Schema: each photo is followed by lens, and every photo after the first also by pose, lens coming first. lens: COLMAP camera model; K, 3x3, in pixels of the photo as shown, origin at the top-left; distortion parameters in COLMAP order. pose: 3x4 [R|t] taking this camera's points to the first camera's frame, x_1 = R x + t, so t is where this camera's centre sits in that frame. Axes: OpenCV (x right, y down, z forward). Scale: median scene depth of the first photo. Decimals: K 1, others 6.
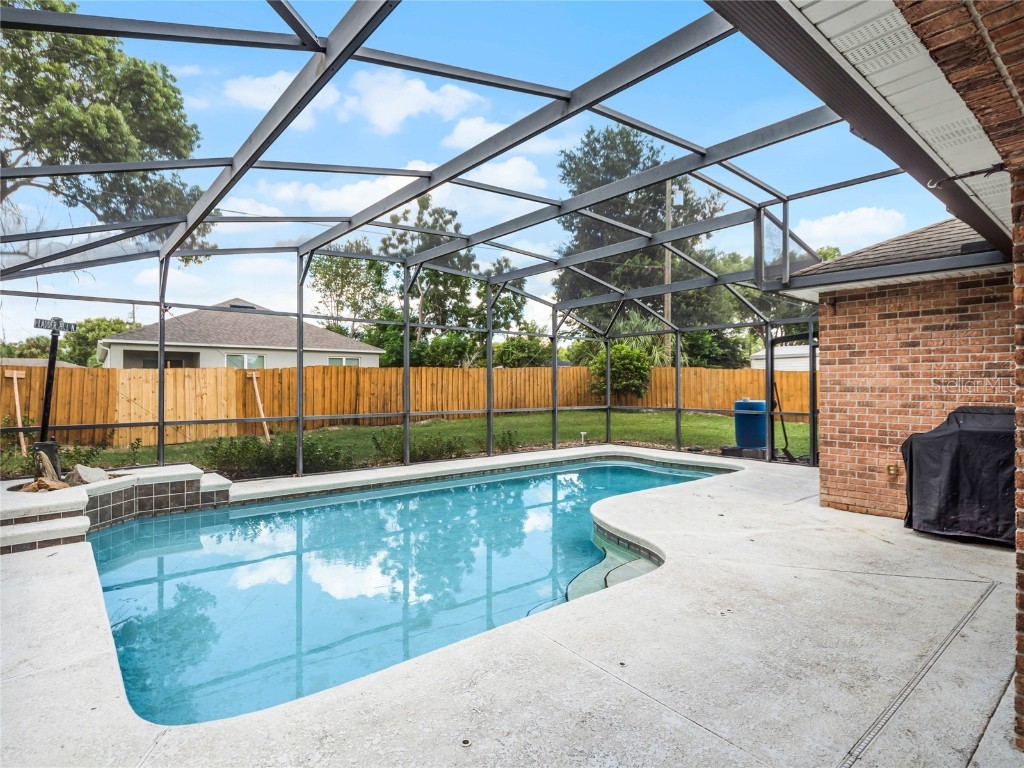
lens RADIAL K [[547.1, 0, 512.0], [0, 547.1, 384.0], [0, 0, 1]] dist [0.008186, -0.014053]
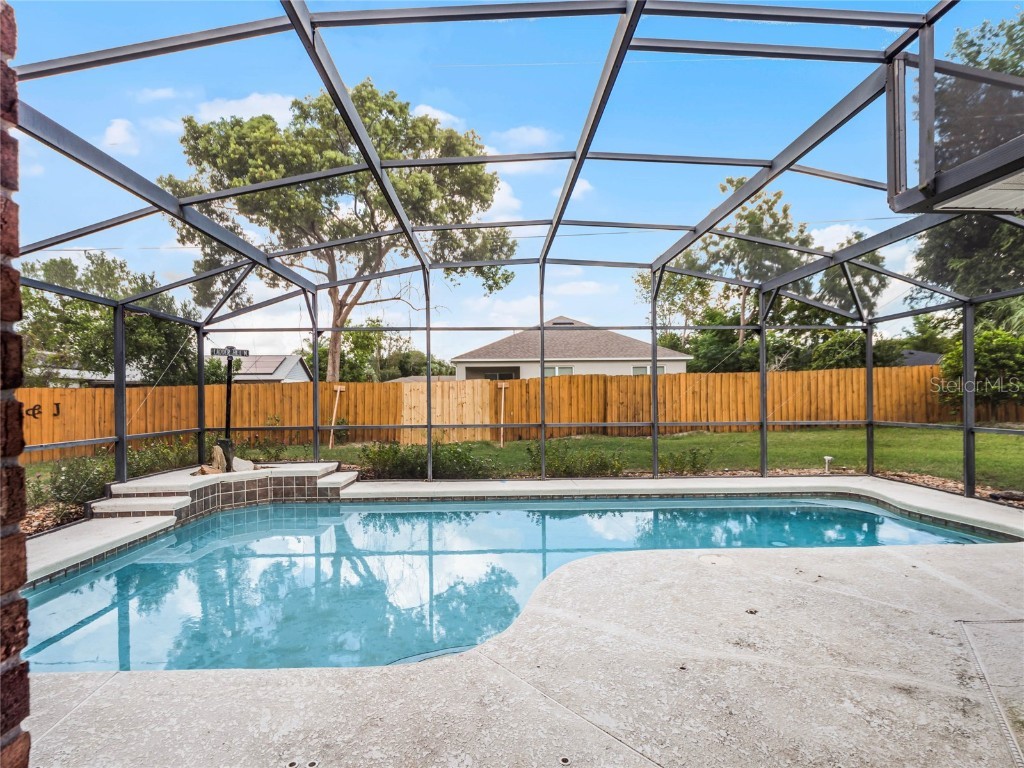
lens RADIAL K [[543.1, 0, 512.0], [0, 543.1, 395.4], [0, 0, 1]] dist [0.012405, -0.012775]
pose [[0.787884, -0.005852, -0.615796, 0.185468], [0.009797, 0.999947, 0.003032, 0.000396], [0.615746, -0.008422, 0.787900, 0.129721]]
